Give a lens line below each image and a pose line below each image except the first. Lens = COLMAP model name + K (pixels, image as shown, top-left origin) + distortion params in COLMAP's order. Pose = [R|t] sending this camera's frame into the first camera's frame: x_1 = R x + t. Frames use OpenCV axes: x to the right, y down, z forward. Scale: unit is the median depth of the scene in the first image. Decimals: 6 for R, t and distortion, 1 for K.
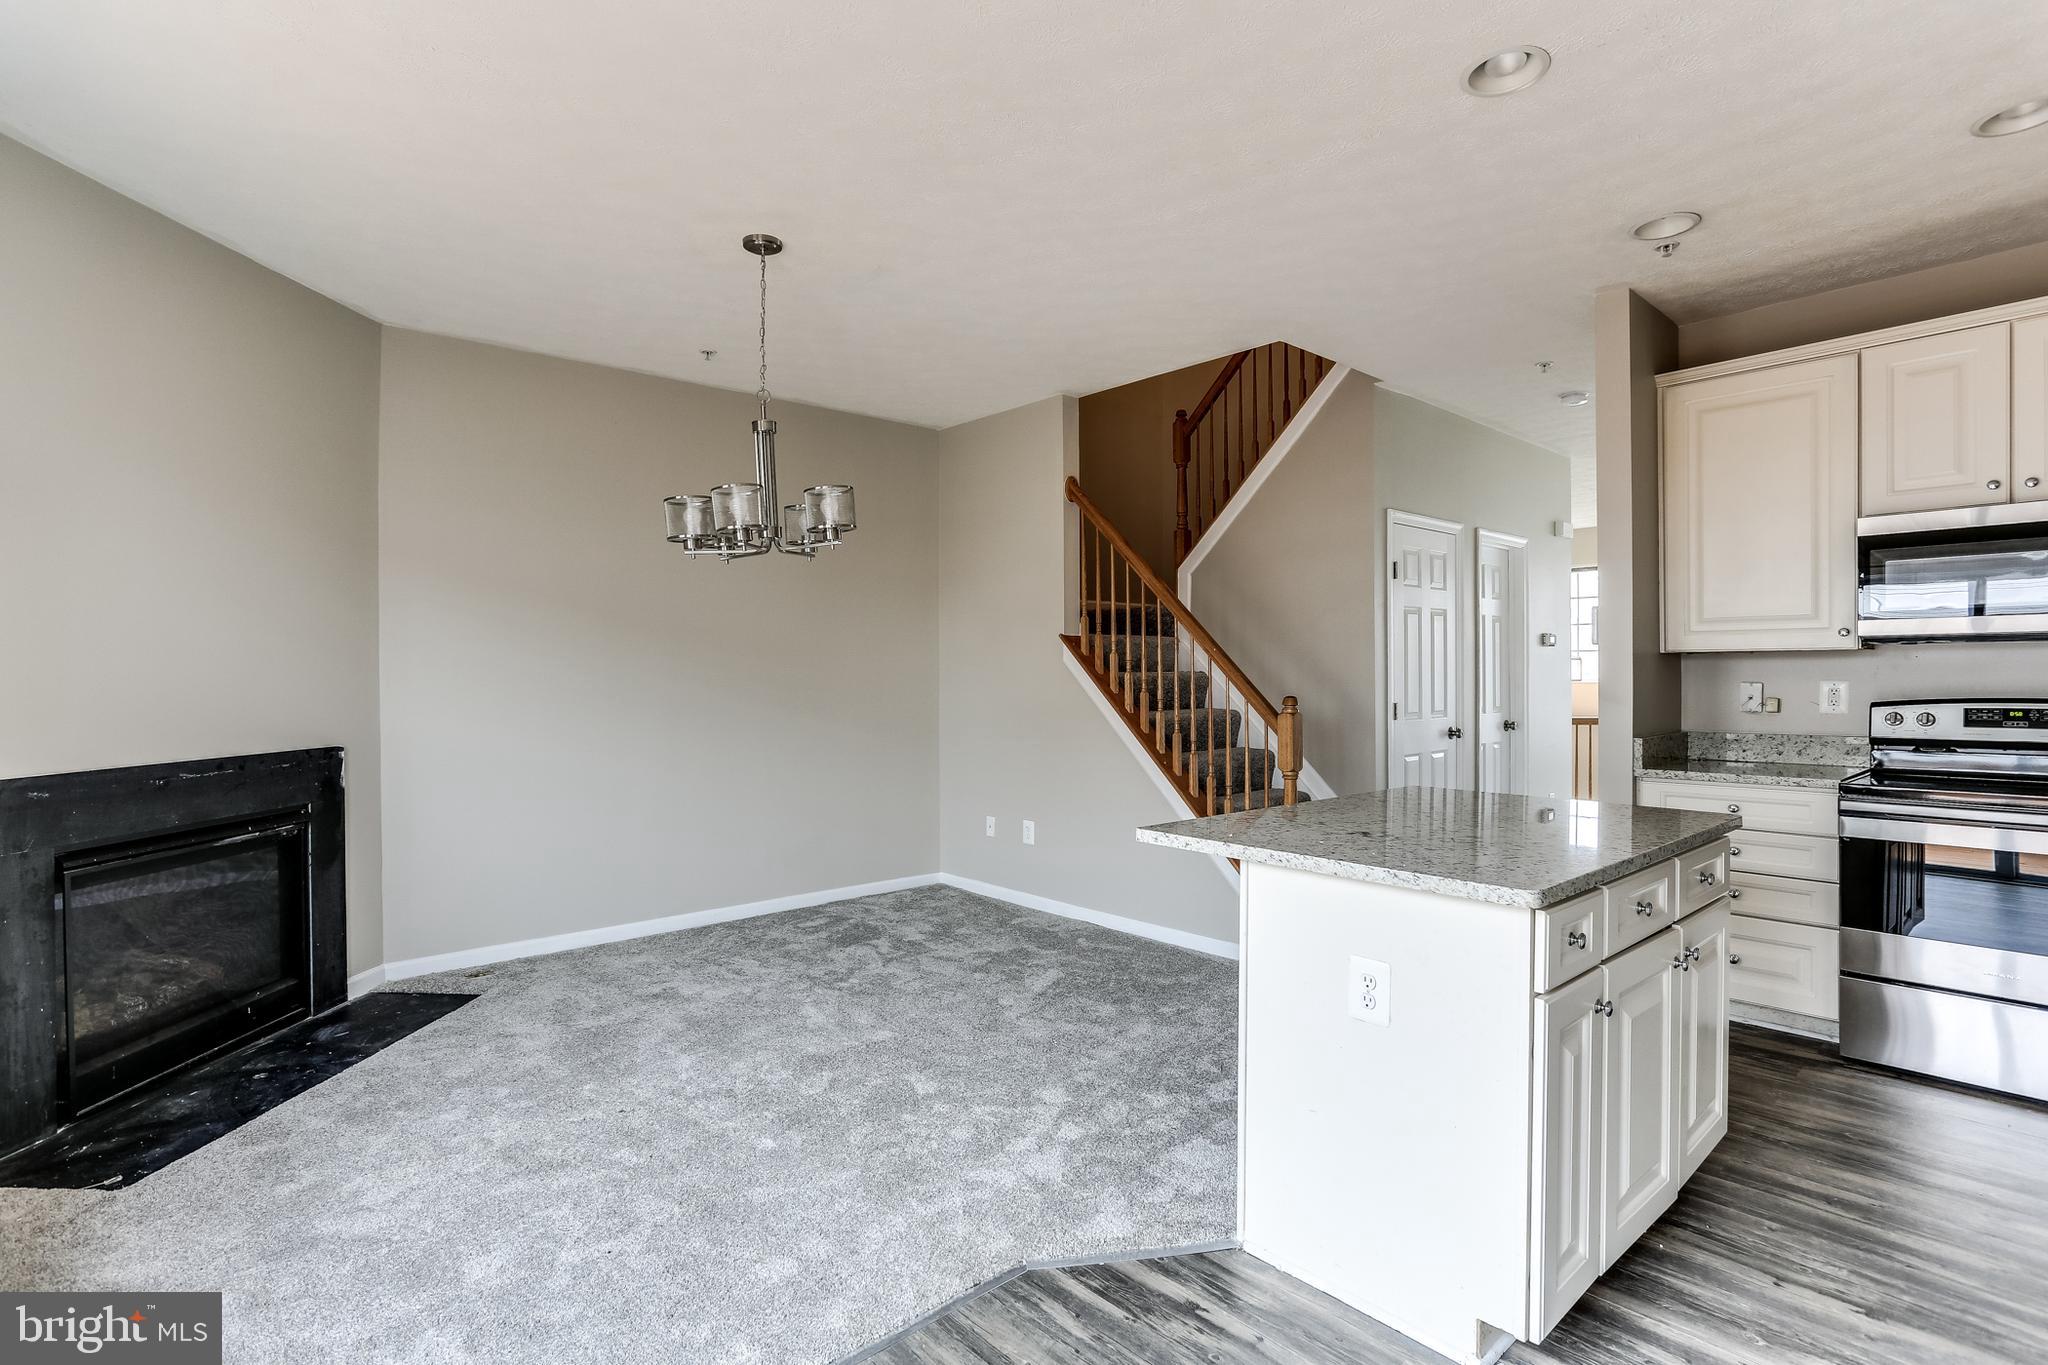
lens RADIAL K [[1005.4, 0, 1004.5], [0, 1005.4, 676.5], [0, 0, 1]] dist [-0.030561, 0.015899]
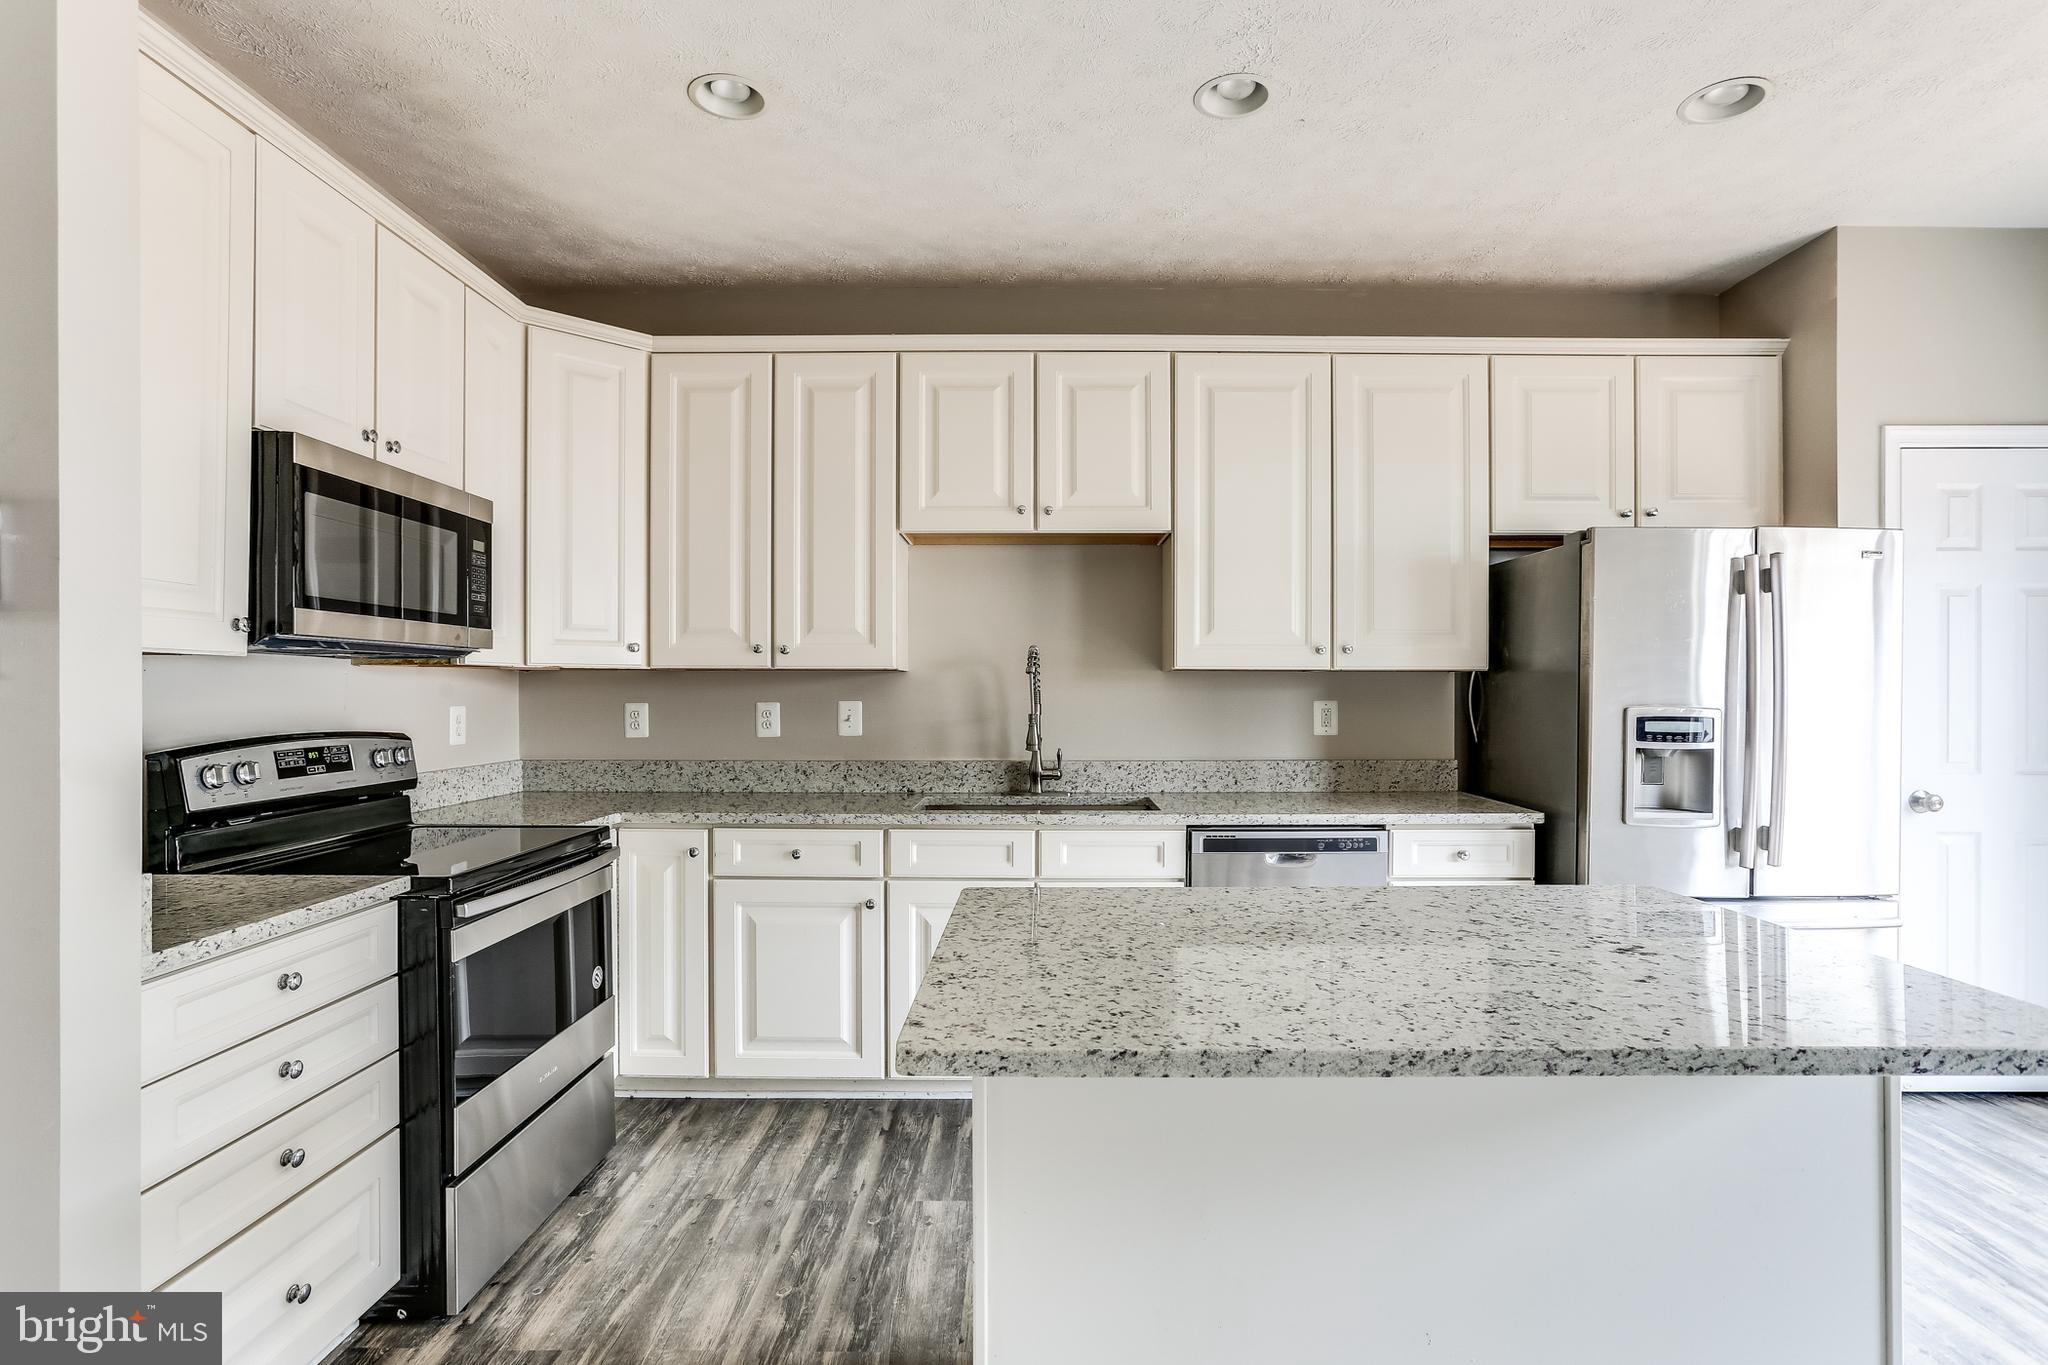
lens RADIAL K [[1005.4, 0, 1020.9], [0, 1005.4, 679.8], [0, 0, 1]] dist [-0.030561, 0.015899]
pose [[-0.757370, 0.009526, 0.652917, 0.165200], [0.003754, 0.999941, -0.010234, -0.006619], [-0.652975, -0.005300, -0.757361, 1.179001]]
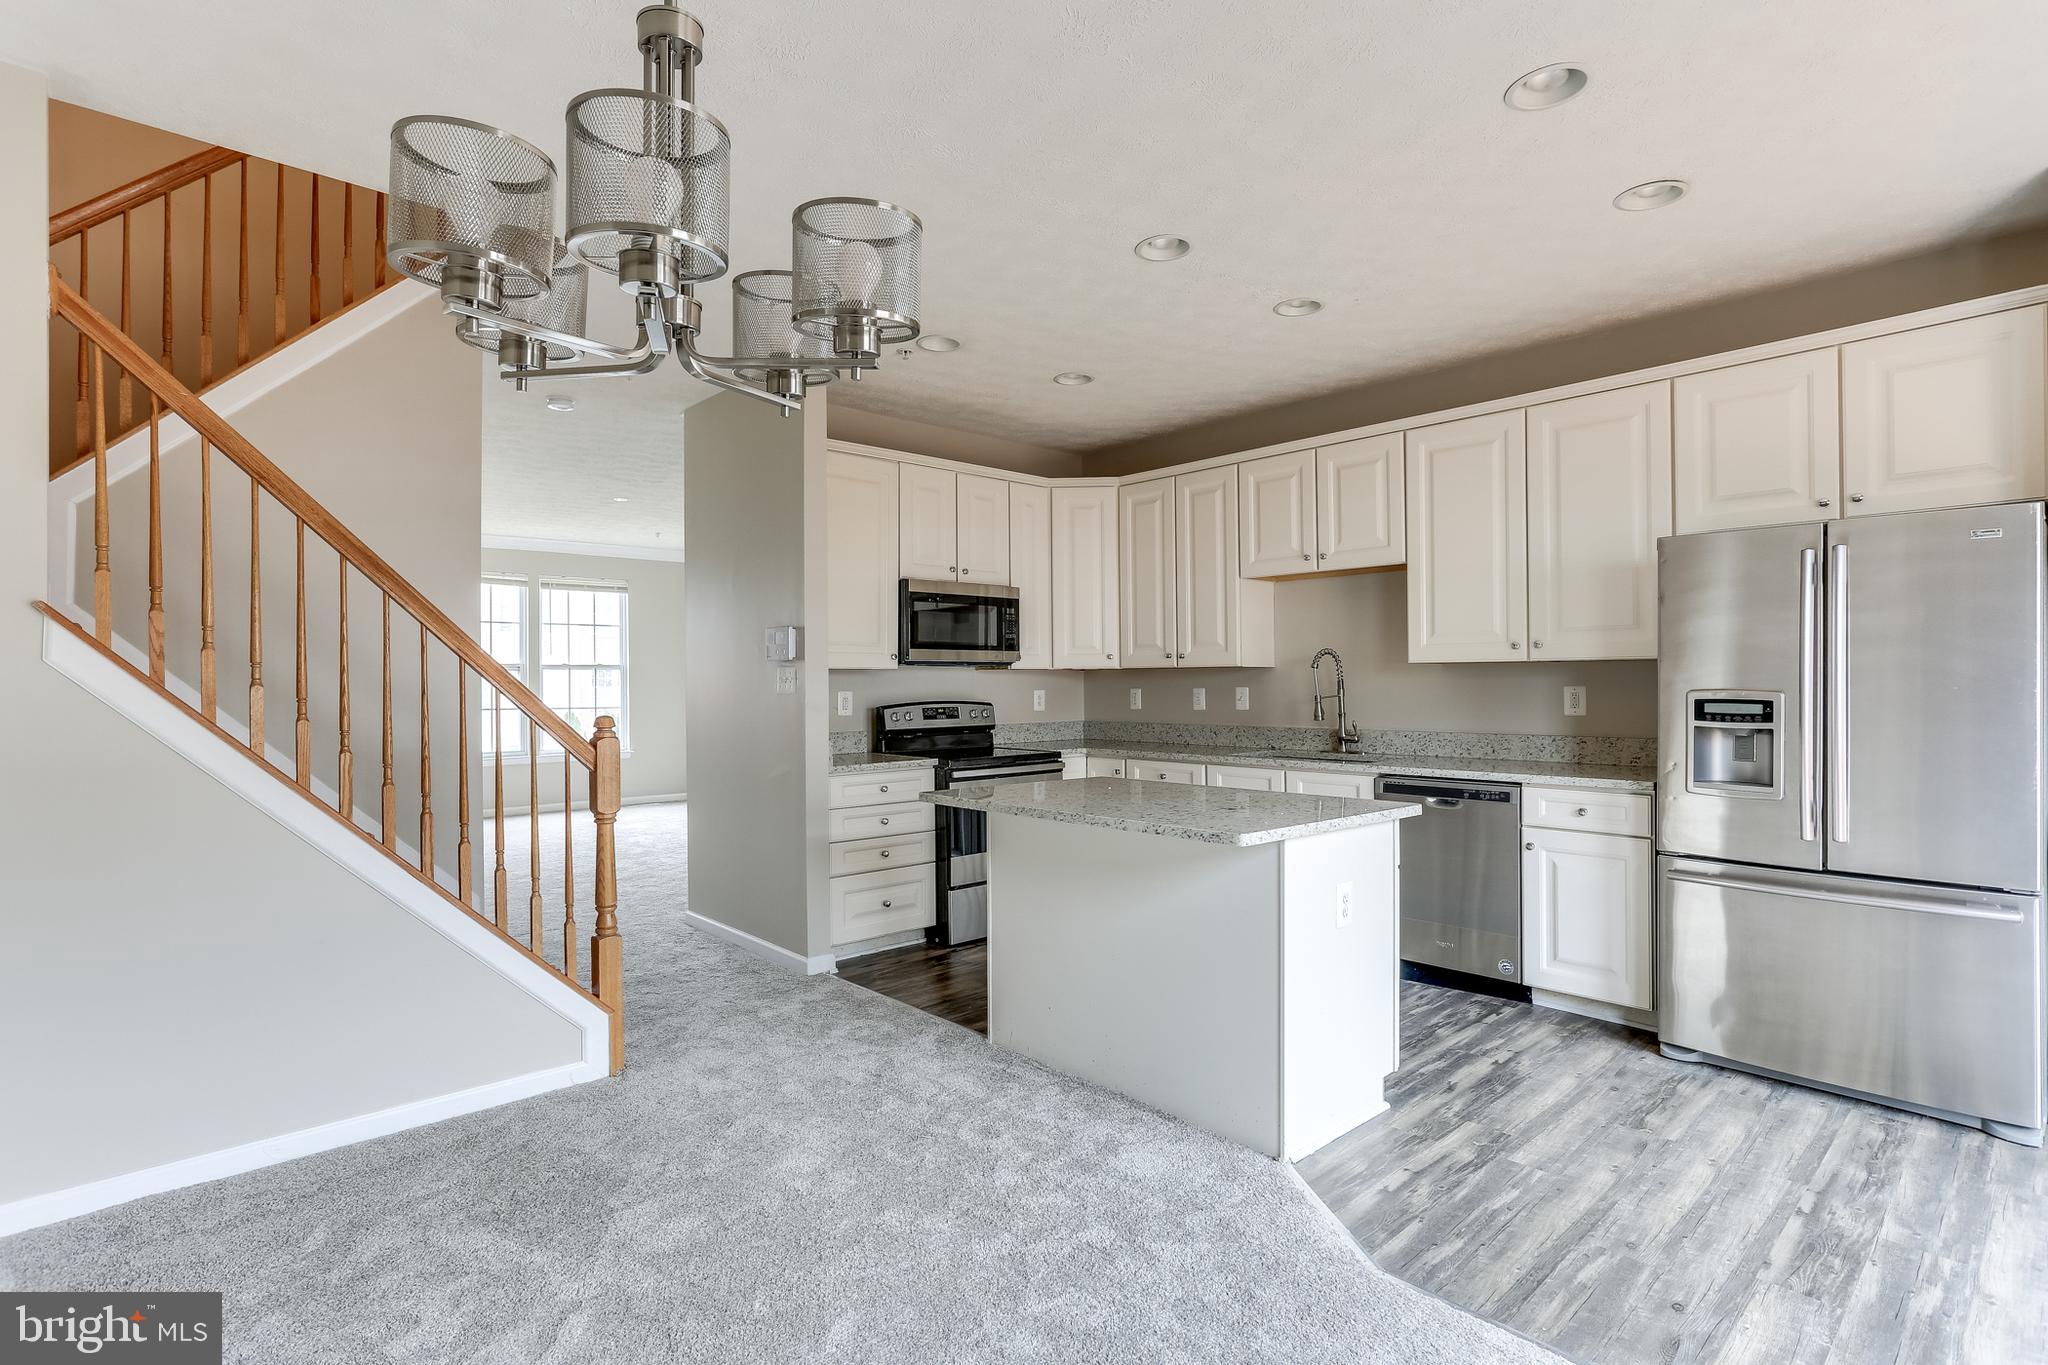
lens RADIAL K [[1005.4, 0, 1042.0], [0, 1005.4, 670.5], [0, 0, 1]] dist [-0.030561, 0.015899]
pose [[-0.040829, 0.015097, 0.999052, -0.622630], [0.009195, 0.999849, -0.014733, -0.001842], [-0.999124, 0.008585, -0.040962, 0.878803]]
